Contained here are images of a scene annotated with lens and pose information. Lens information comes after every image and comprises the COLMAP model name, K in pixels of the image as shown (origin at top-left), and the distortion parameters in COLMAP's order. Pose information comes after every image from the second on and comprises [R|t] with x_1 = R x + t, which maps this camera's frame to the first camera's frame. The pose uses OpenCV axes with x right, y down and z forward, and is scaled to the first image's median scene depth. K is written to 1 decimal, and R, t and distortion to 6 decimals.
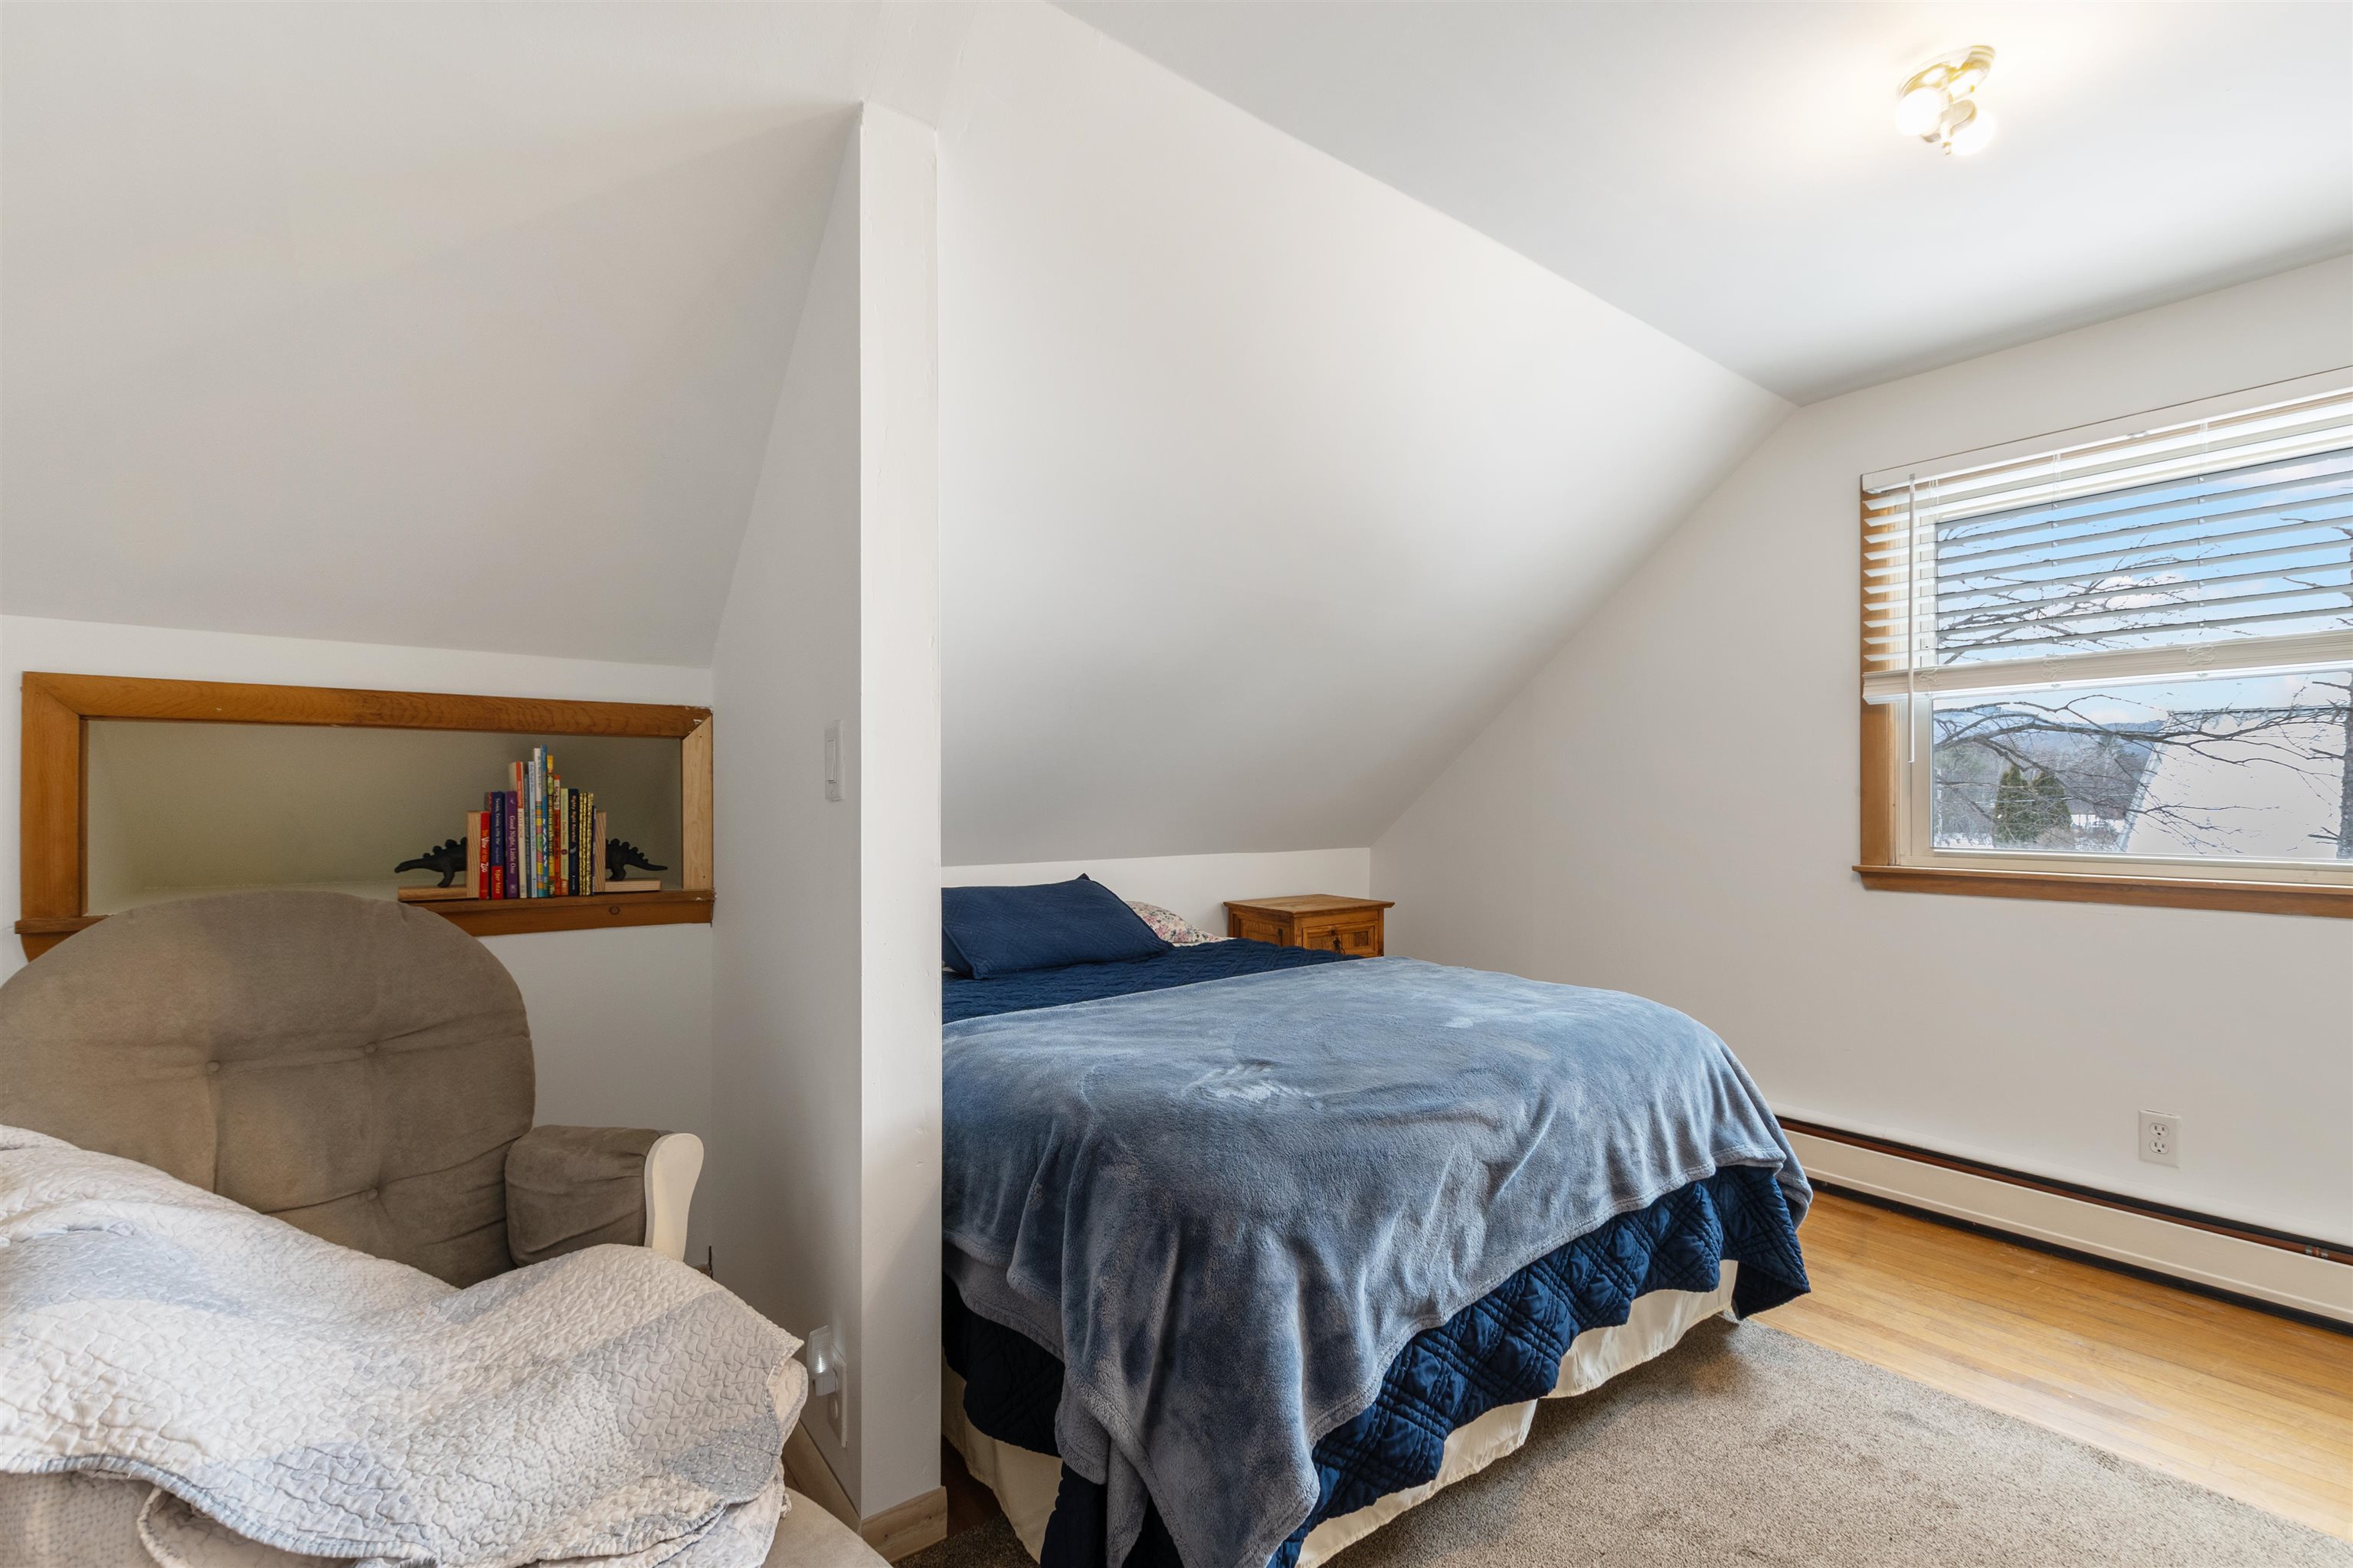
lens RADIAL K [[1039.0, 0, 1176.5], [0, 1039.0, 784.0], [0, 0, 1]] dist [-0.000354, -0.007309]
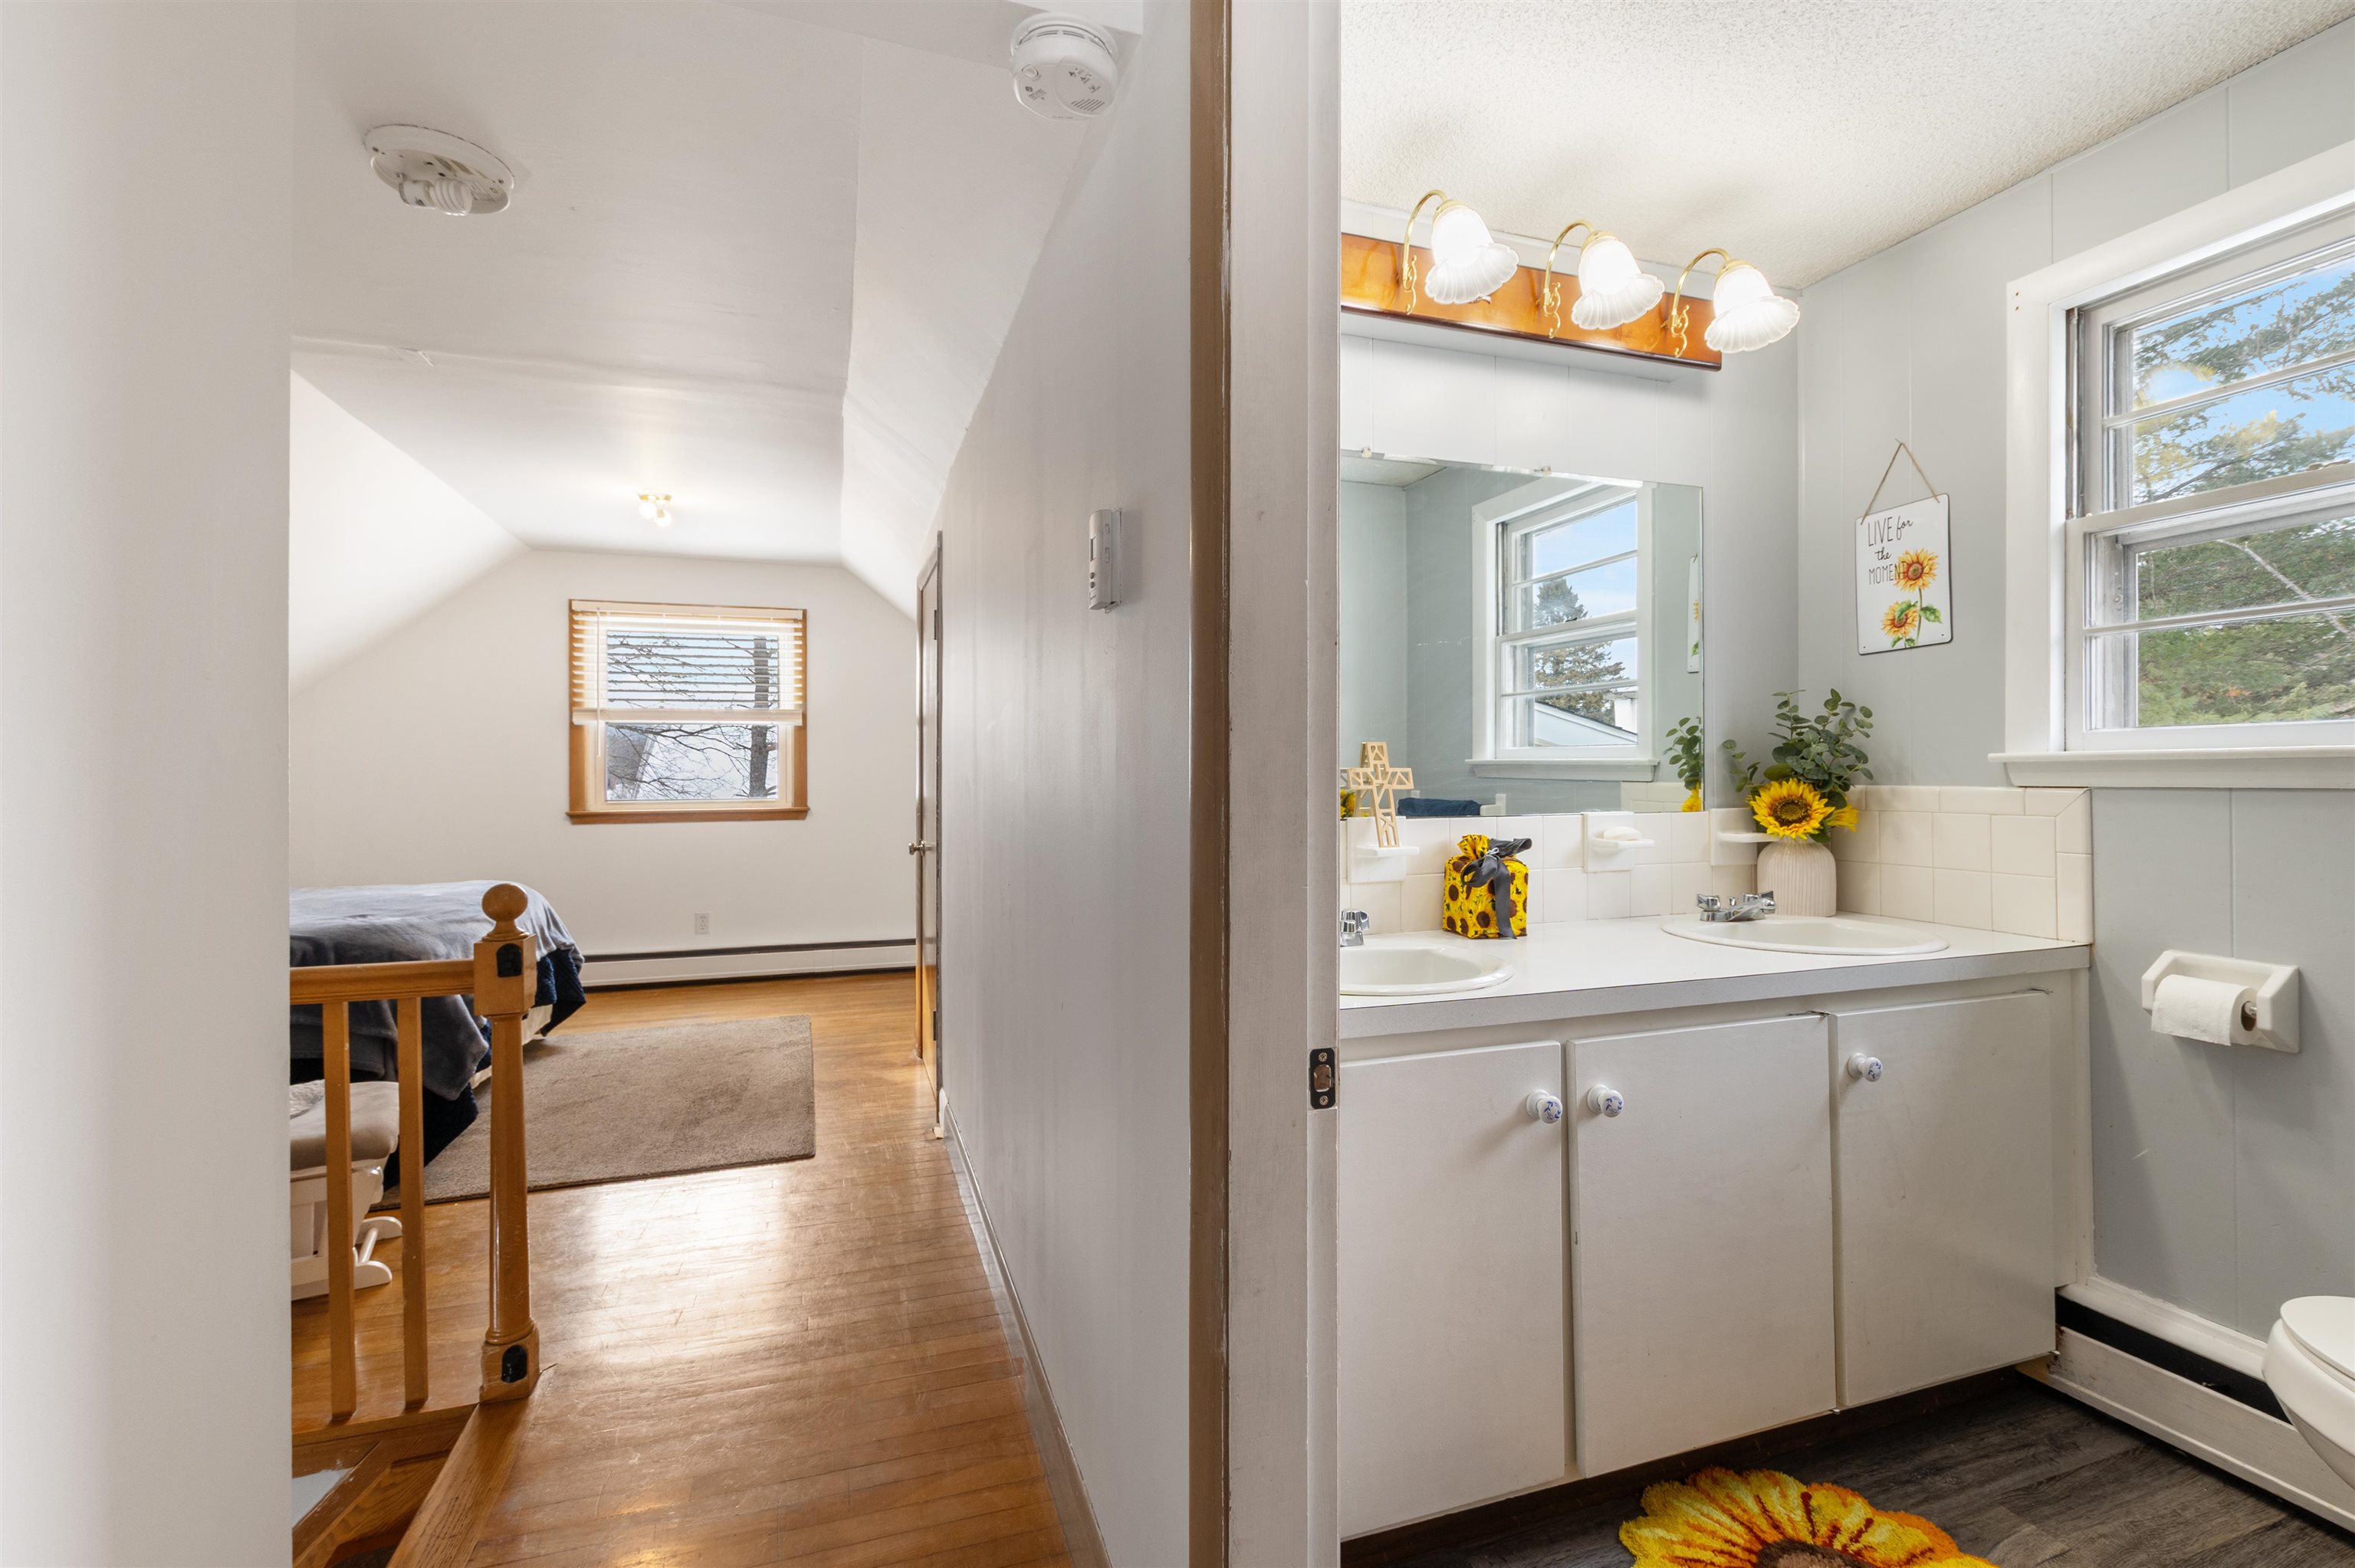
lens RADIAL K [[1015.9, 0, 1184.6], [0, 1015.9, 785.5], [0, 0, 1]] dist [-0.000168, -0.000665]
pose [[0.306344, -0.016225, 0.951783, -0.731314], [-0.008460, 0.999769, 0.019766, -0.013070], [-0.951883, -0.014107, 0.306136, -0.599062]]
